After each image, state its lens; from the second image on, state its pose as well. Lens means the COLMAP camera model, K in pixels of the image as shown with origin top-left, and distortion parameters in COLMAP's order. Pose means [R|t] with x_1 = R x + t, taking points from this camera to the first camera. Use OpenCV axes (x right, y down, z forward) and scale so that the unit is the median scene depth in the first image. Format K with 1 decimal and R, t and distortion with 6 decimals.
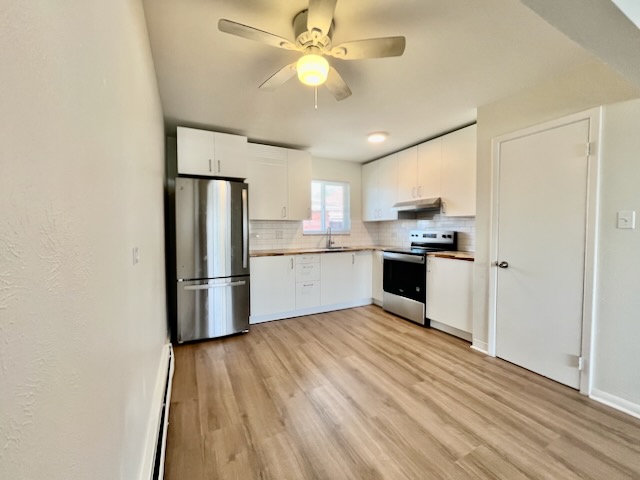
lens RADIAL K [[261.1, 0, 323.6], [0, 261.1, 239.4], [0, 0, 1]] dist [-0.001312, -0.000036]
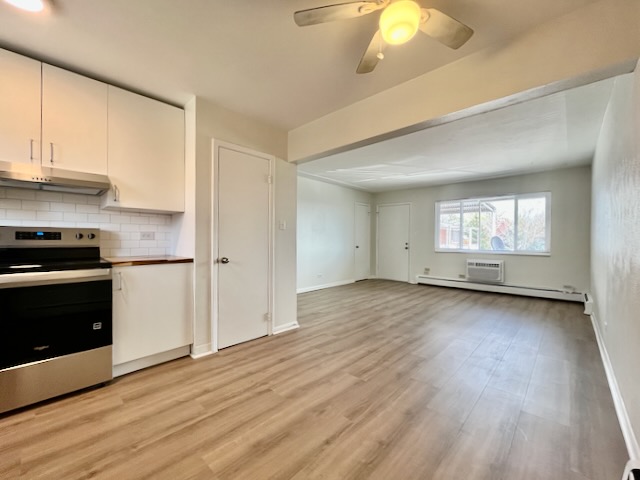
lens RADIAL K [[261.1, 0, 323.6], [0, 261.1, 239.4], [0, 0, 1]] dist [-0.001312, -0.000036]
pose [[-0.320557, -0.000267, 0.947229, -0.478595], [0.032389, 0.999412, 0.011242, 0.011049], [-0.946675, 0.034284, -0.320360, 0.964821]]
